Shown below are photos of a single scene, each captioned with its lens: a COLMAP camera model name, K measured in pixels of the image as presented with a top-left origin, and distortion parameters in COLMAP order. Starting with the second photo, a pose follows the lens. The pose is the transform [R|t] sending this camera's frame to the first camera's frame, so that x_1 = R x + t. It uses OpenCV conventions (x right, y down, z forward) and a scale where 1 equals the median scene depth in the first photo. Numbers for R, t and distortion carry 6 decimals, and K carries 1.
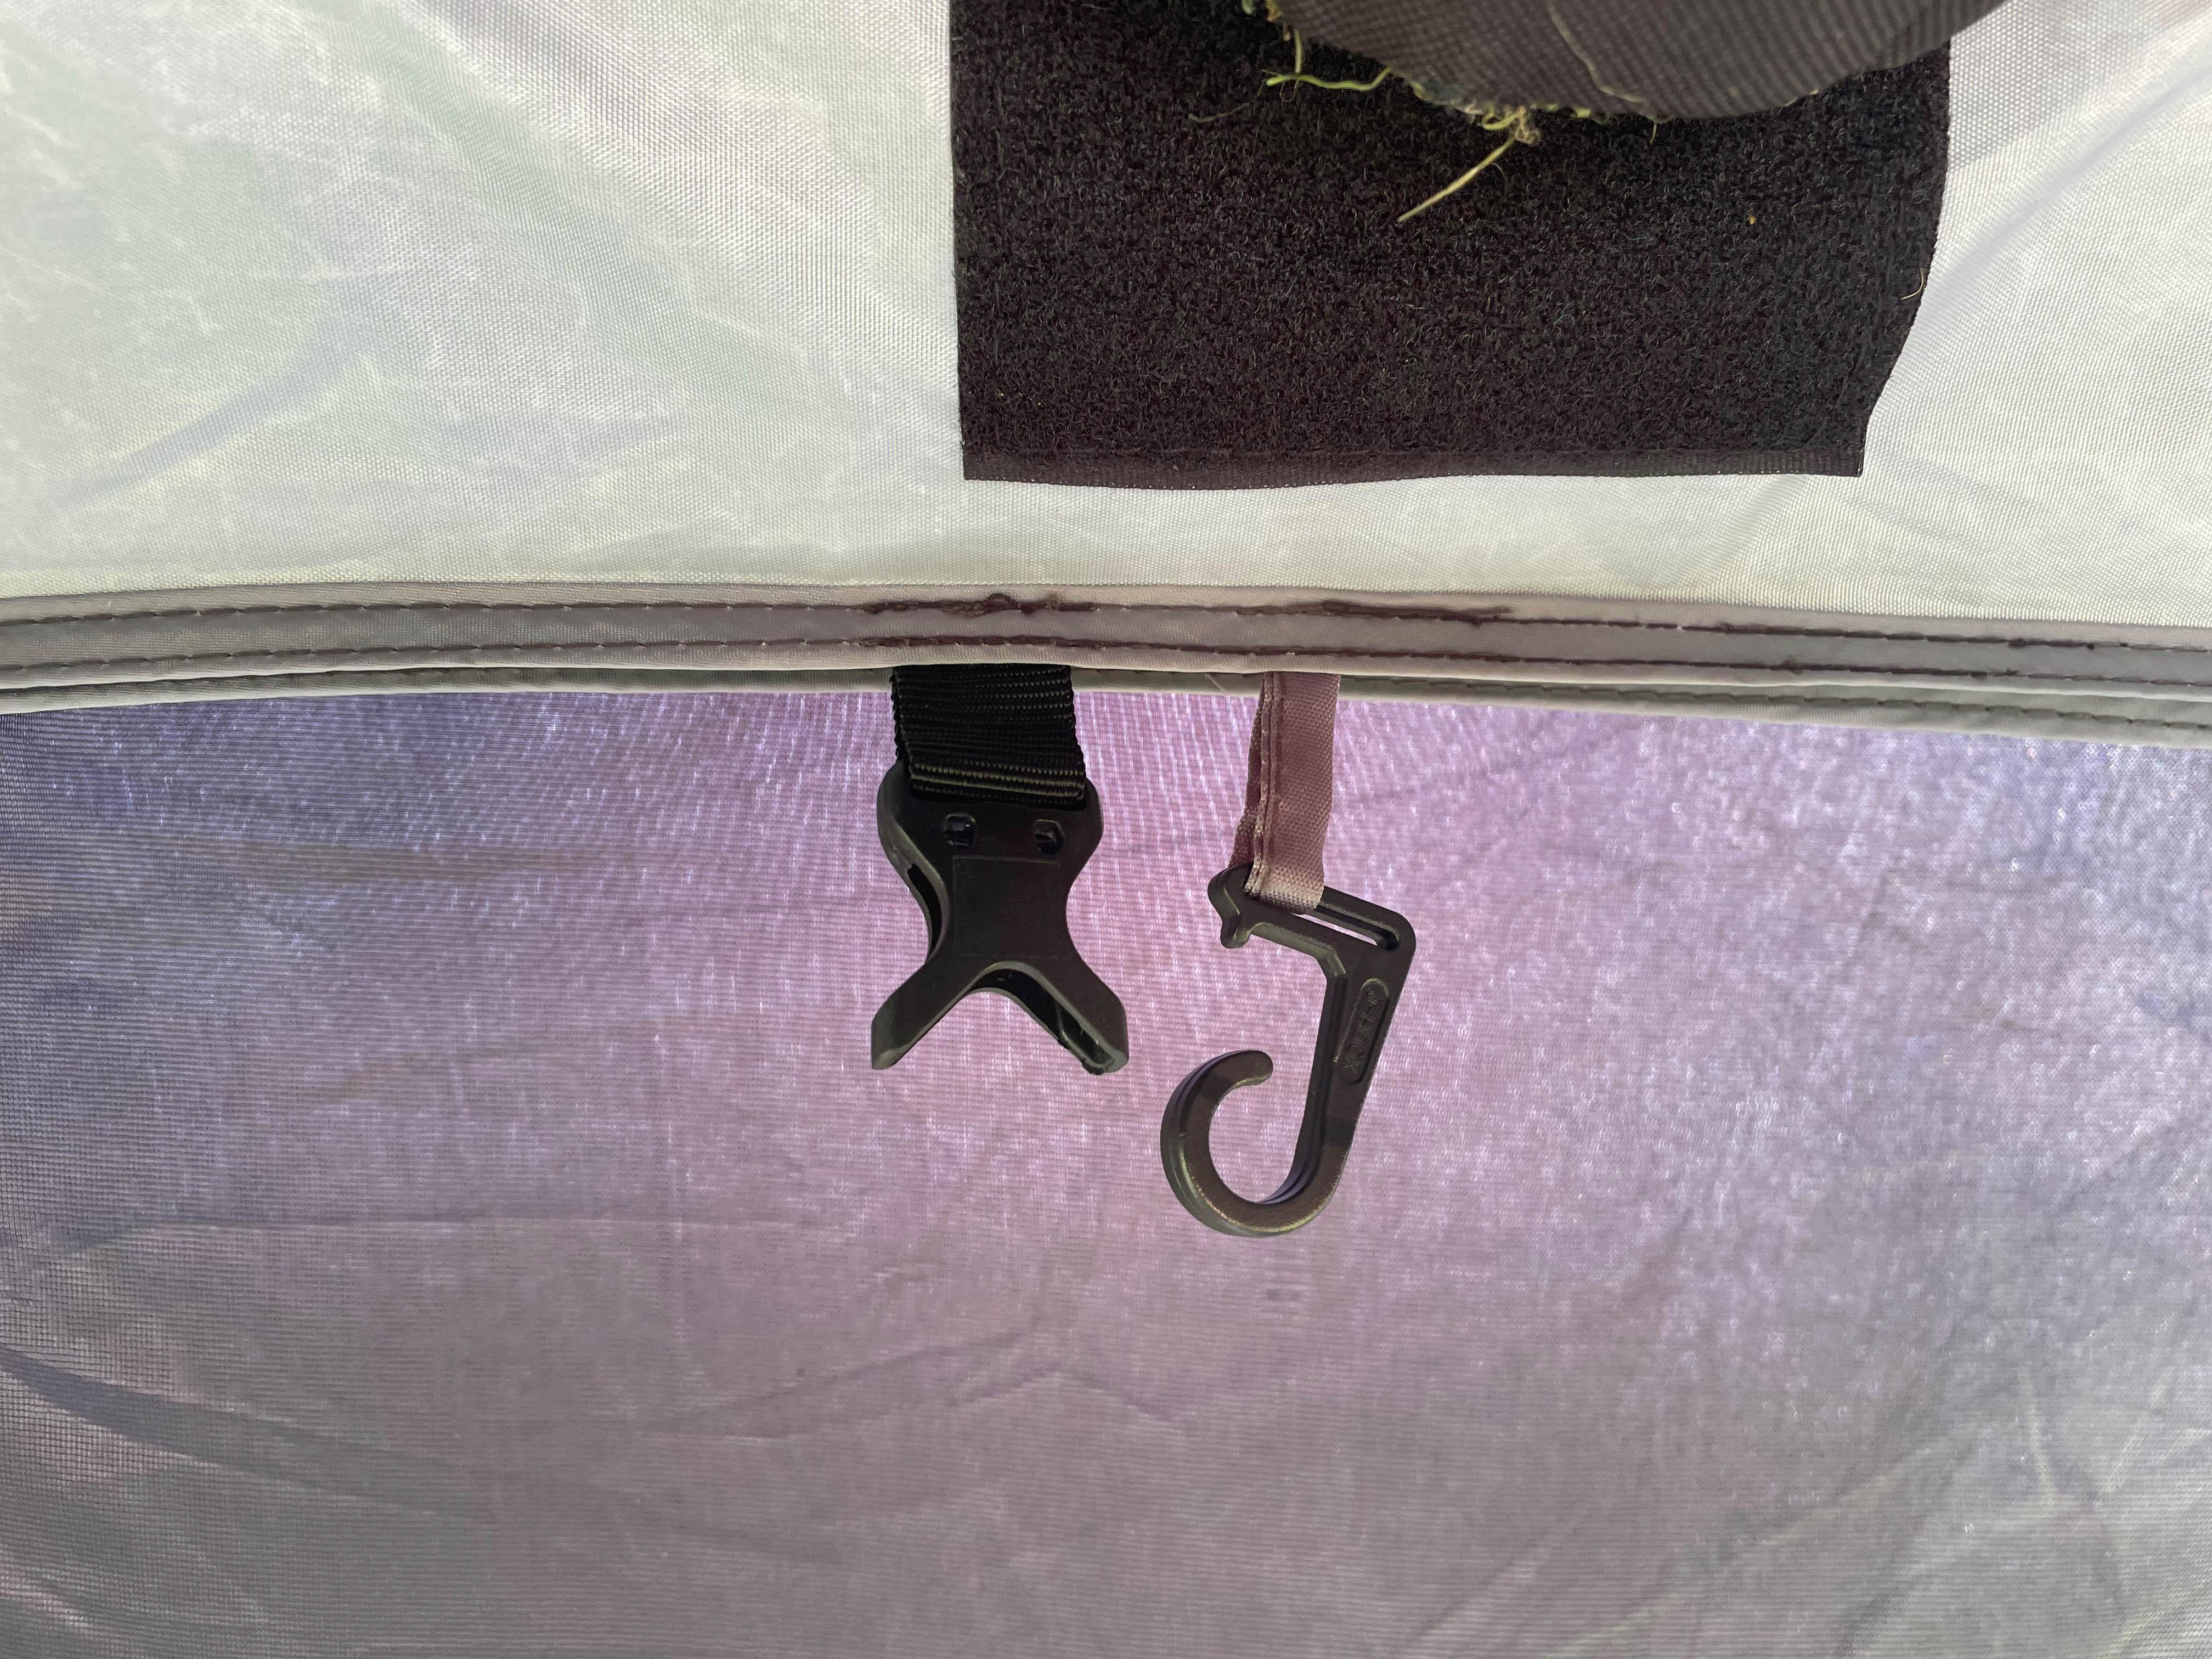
lens RADIAL K [[1670.2, 0, 1103.1], [0, 1670.2, 835.7], [0, 0, 1]] dist [0.011004, 0.002100]
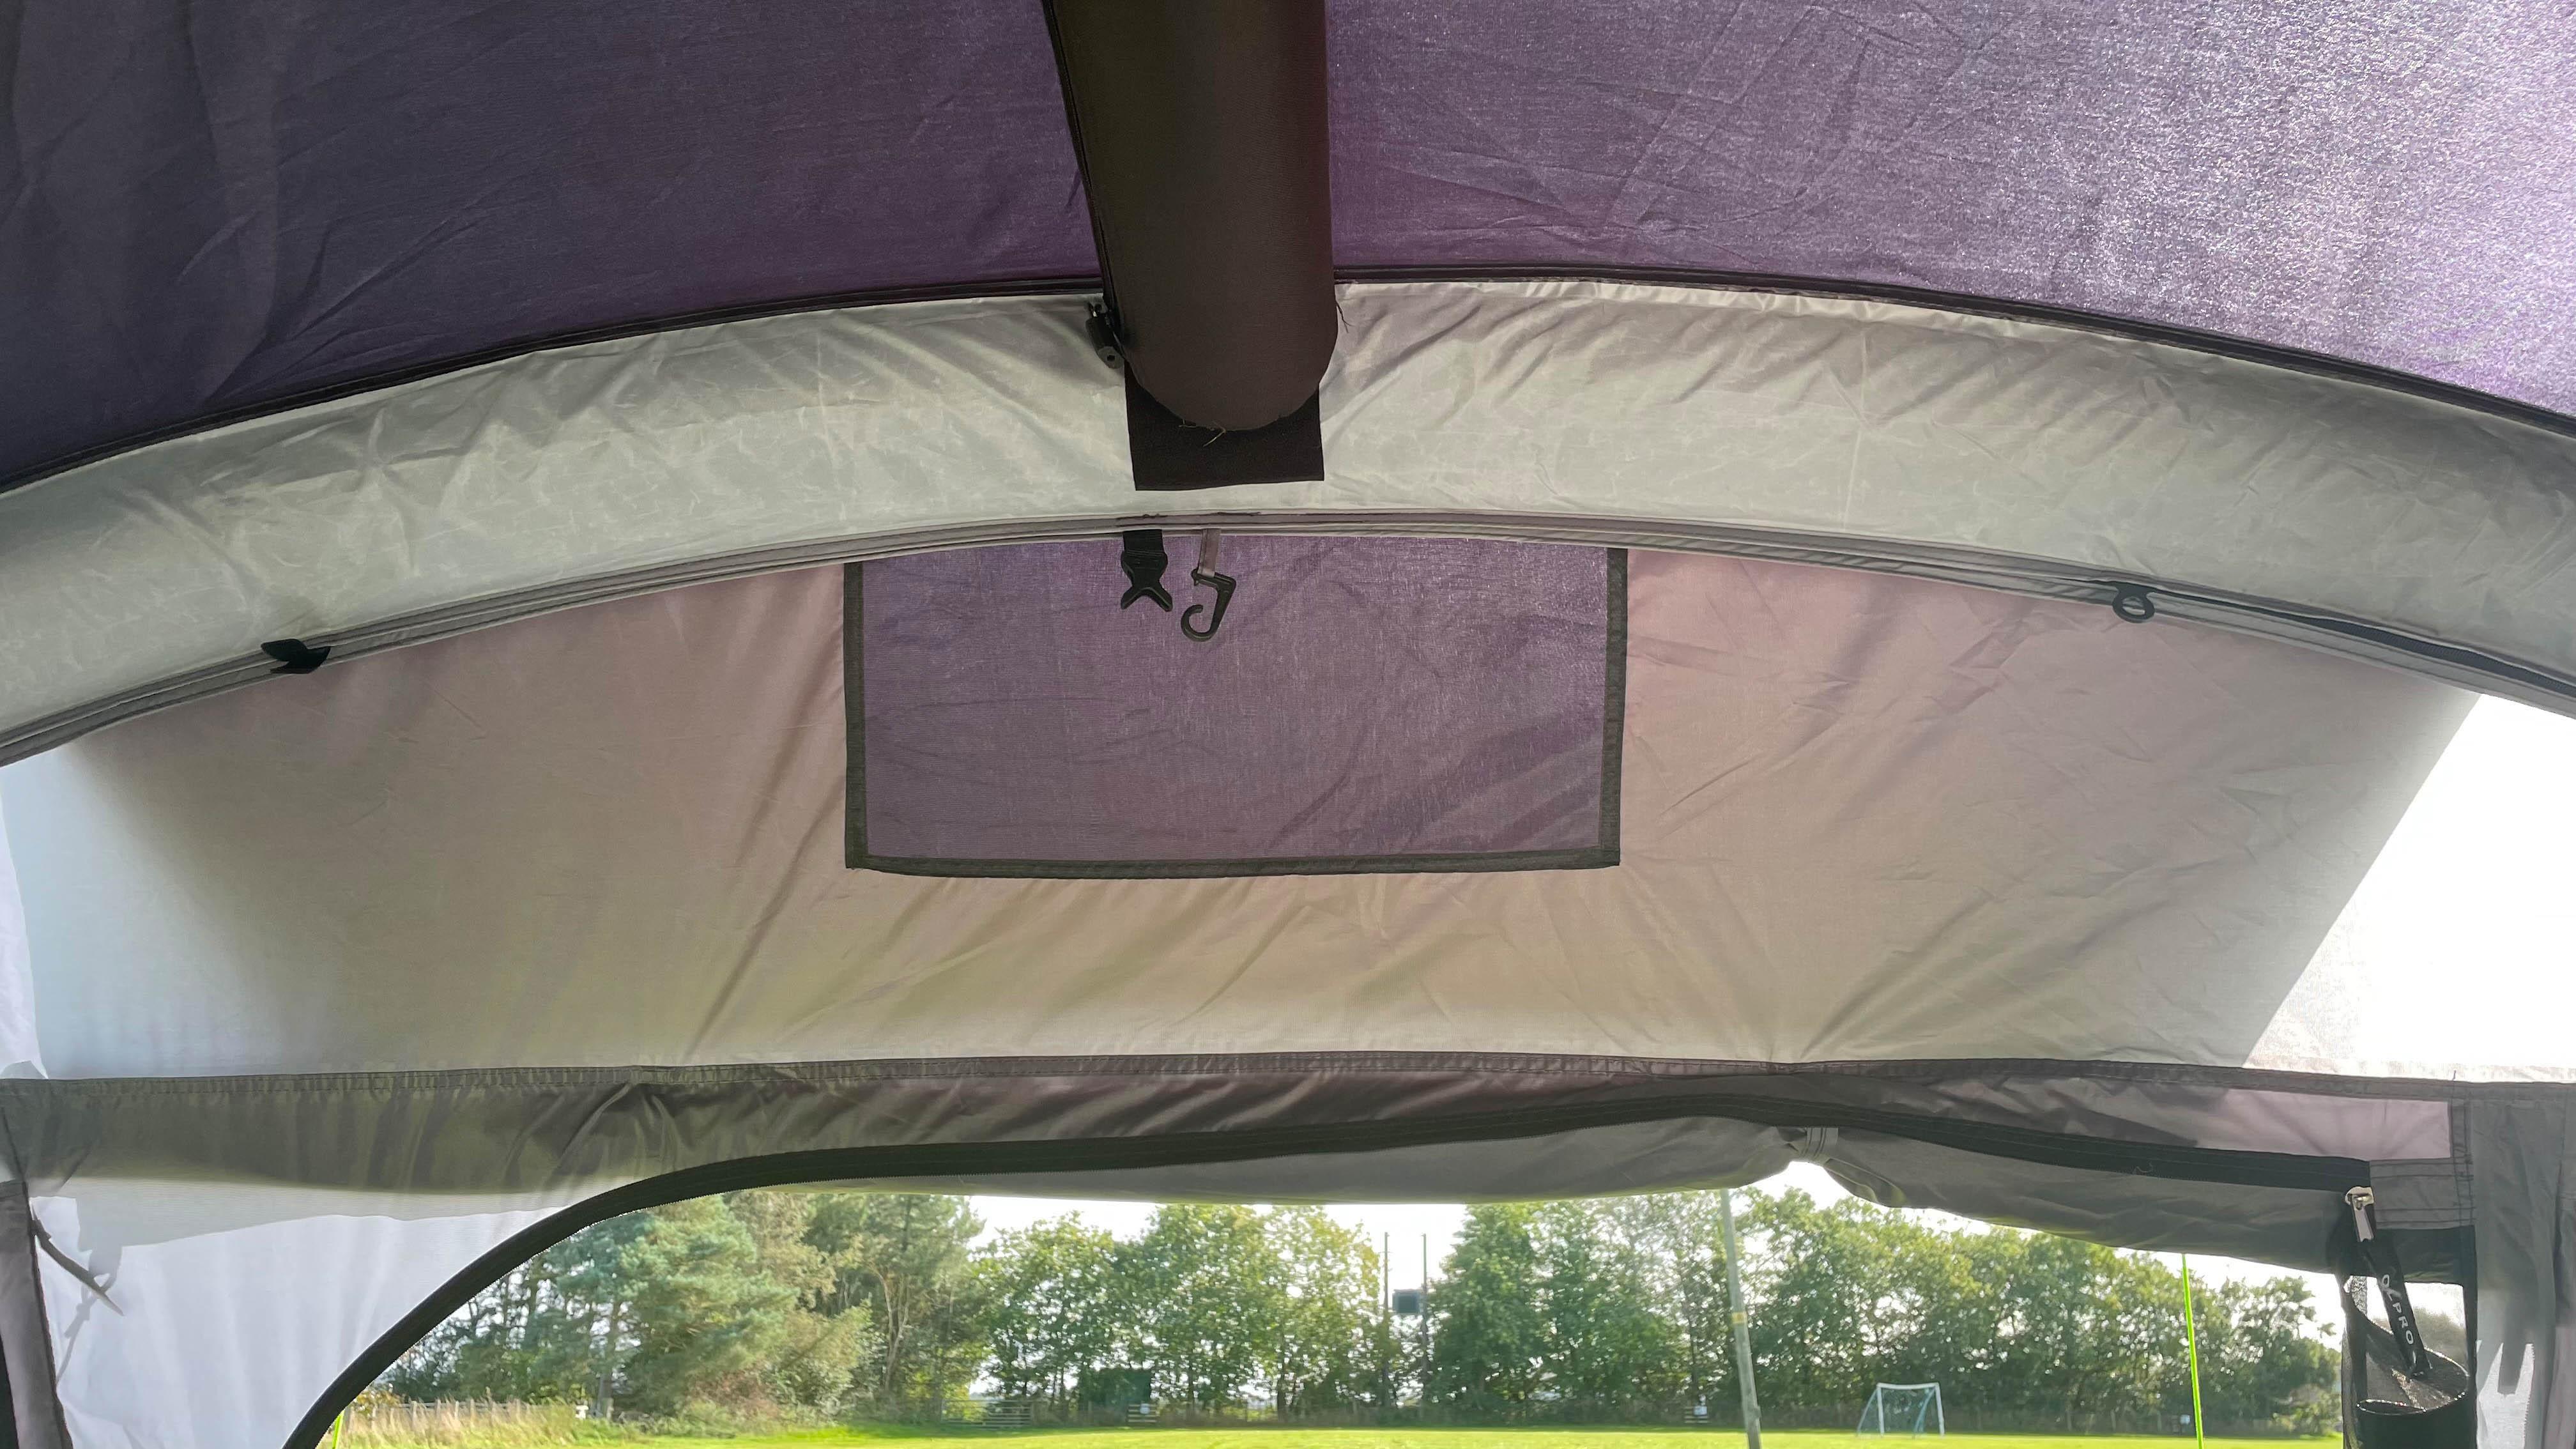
lens RADIAL K [[1815.0, 0, 1284.0], [0, 1815.0, 722.4], [0, 0, 1]] dist [0.040396, -0.013083]
pose [[0.998030, -0.049612, -0.038398, 0.510577], [0.047582, 0.997508, -0.052085, 0.743131], [0.040886, 0.050155, 0.997904, -4.164036]]
